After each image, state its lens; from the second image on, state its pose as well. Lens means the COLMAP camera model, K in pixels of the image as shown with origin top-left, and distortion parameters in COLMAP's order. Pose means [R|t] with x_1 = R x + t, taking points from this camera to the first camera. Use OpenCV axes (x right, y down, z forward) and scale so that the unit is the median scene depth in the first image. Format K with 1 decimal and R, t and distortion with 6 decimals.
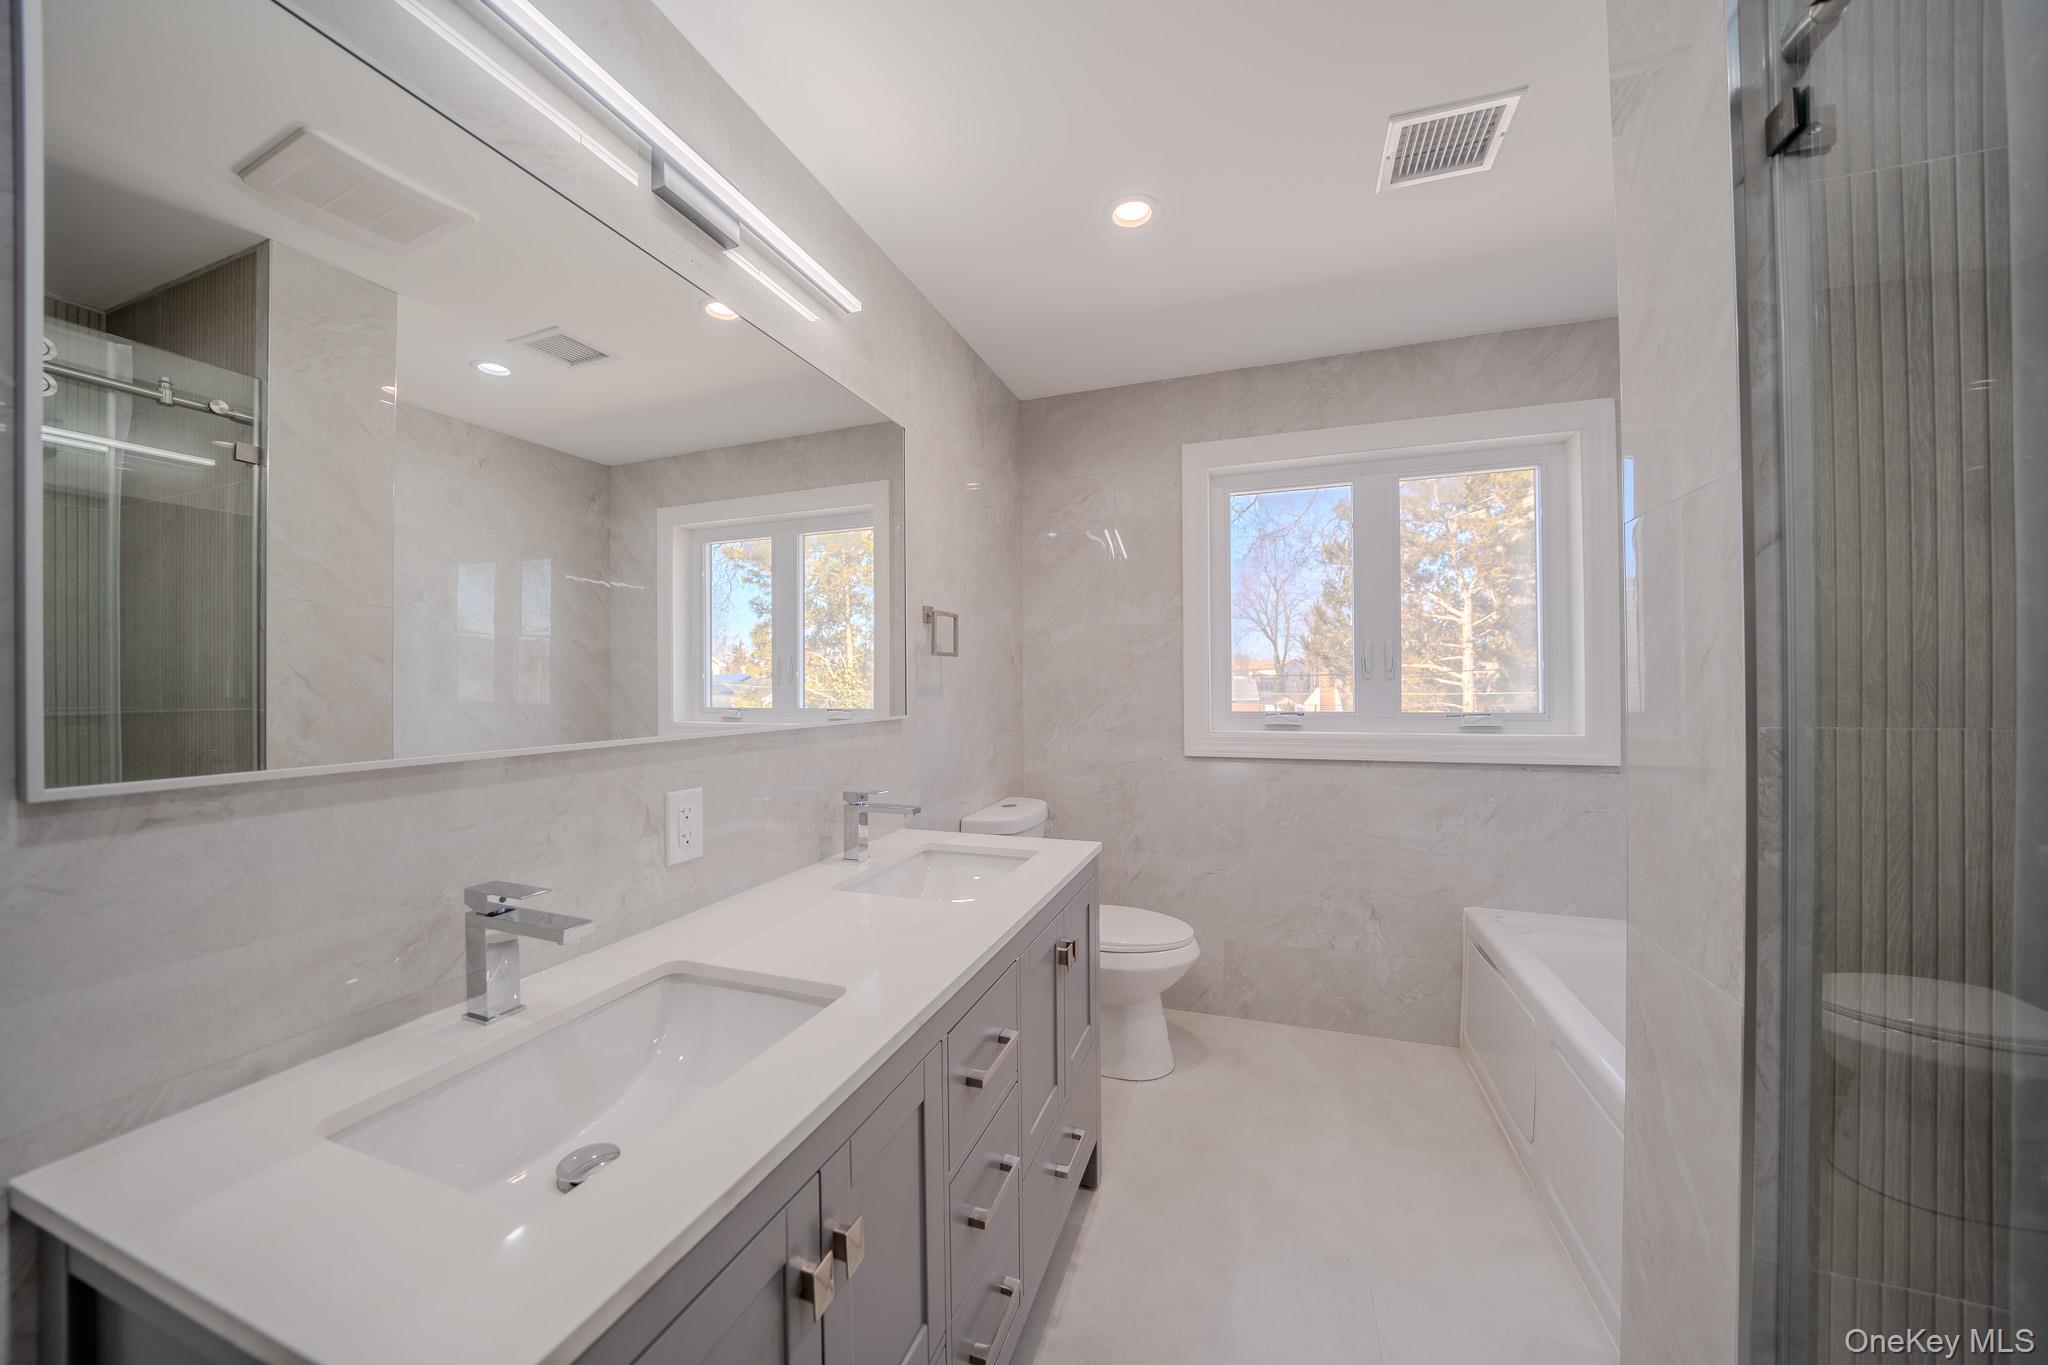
lens RADIAL K [[706.6, 0, 1017.4], [0, 706.6, 683.6], [0, 0, 1]] dist [-0.027082, 0.002994]
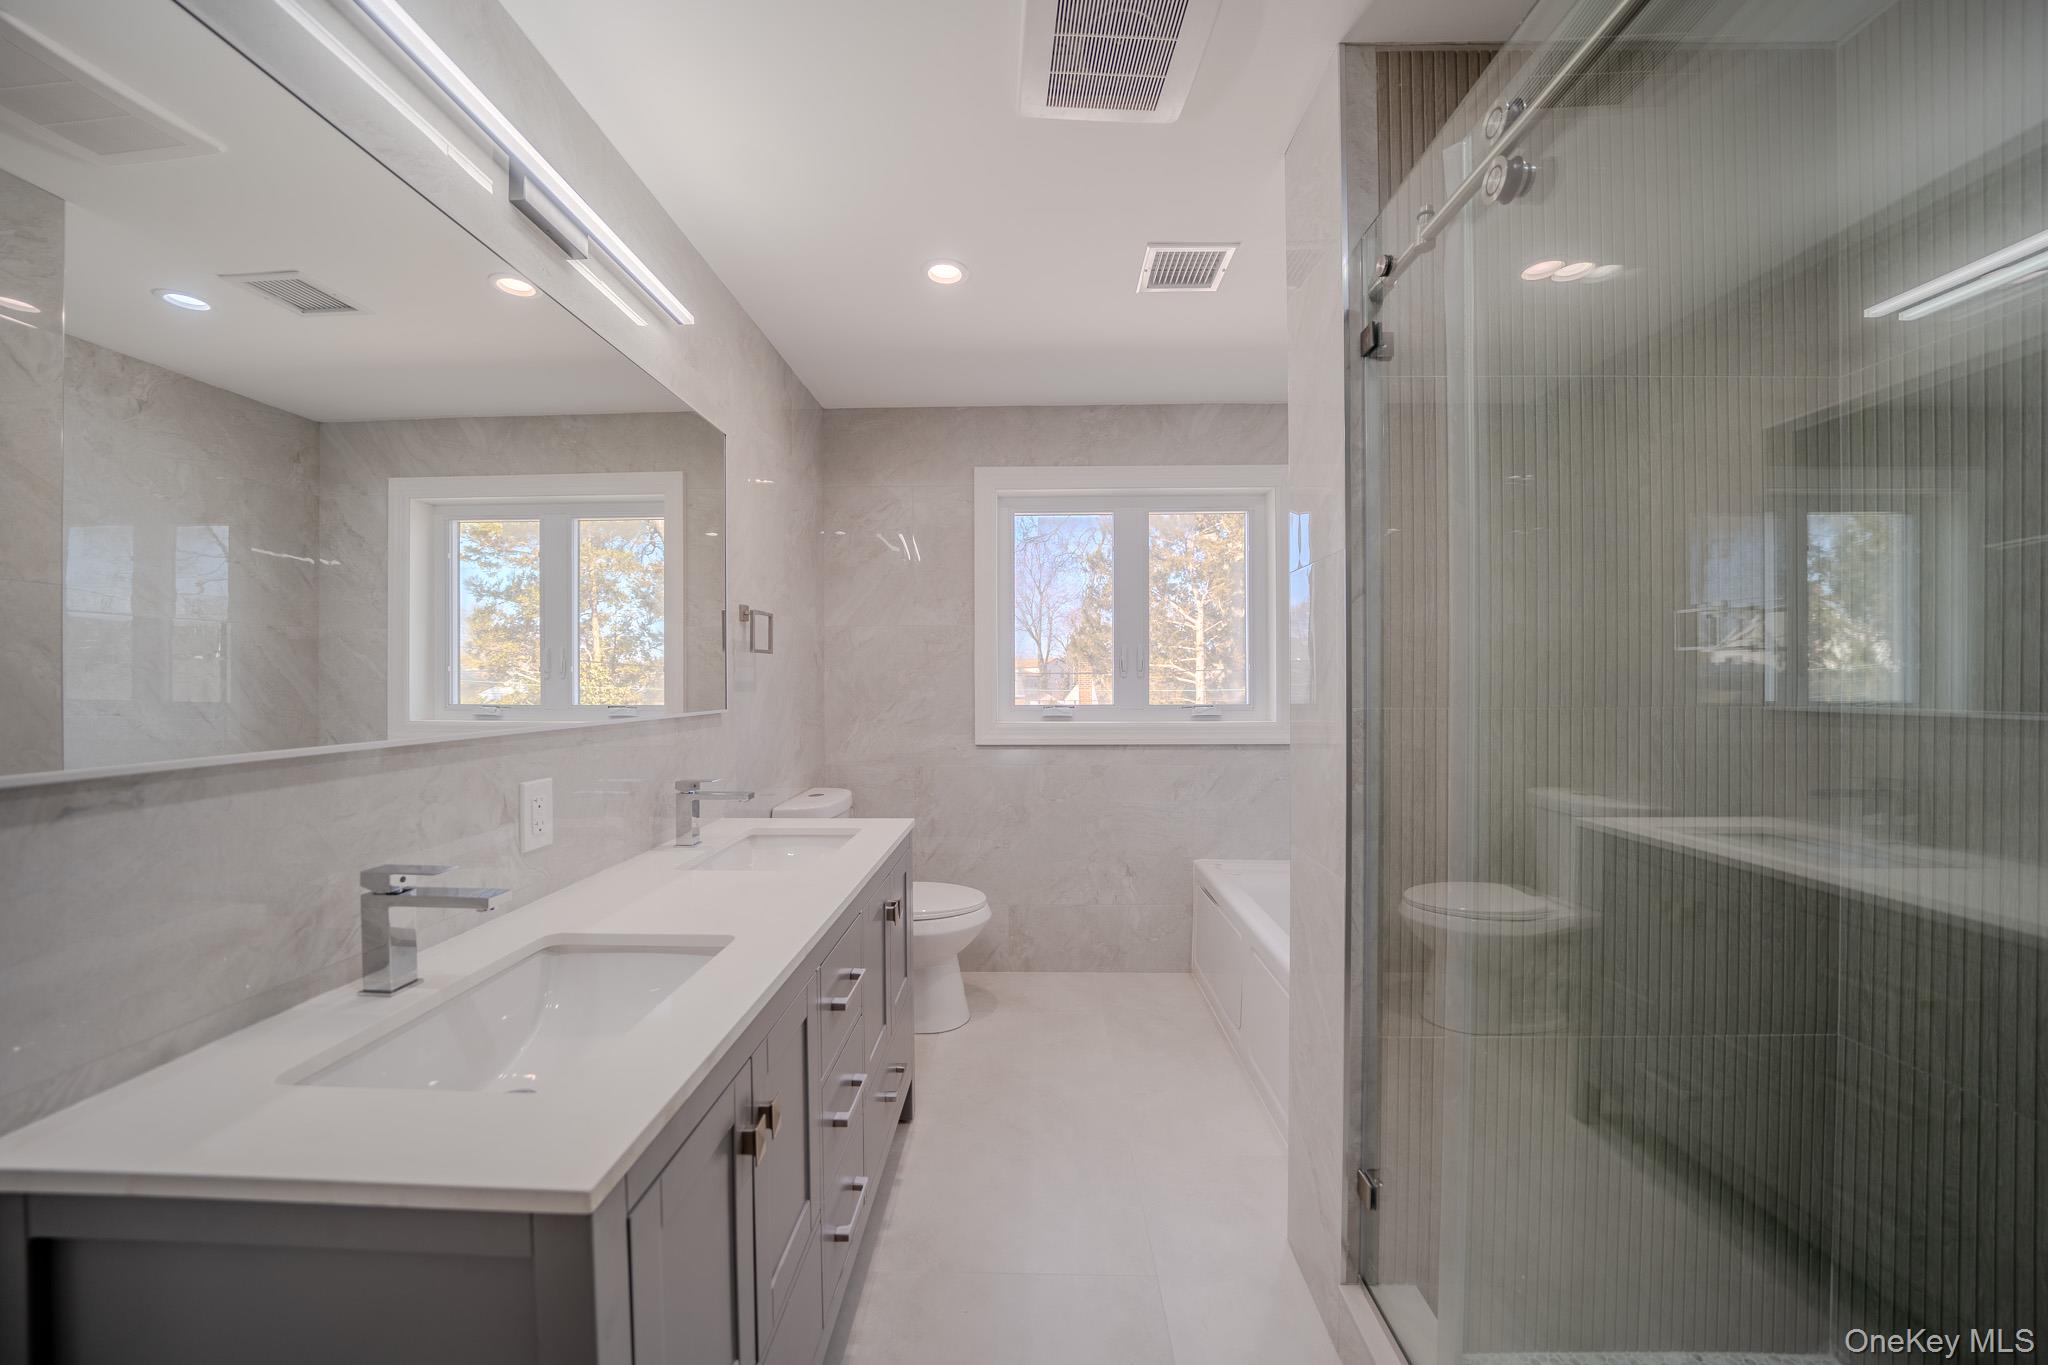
lens RADIAL K [[706.6, 0, 1017.4], [0, 706.6, 683.6], [0, 0, 1]] dist [-0.027082, 0.002994]
pose [[0.949421, 0.002791, 0.313995, -0.084697], [-0.004171, 0.999984, 0.003724, 0.001025], [-0.313980, -0.004845, 0.949417, -0.142264]]
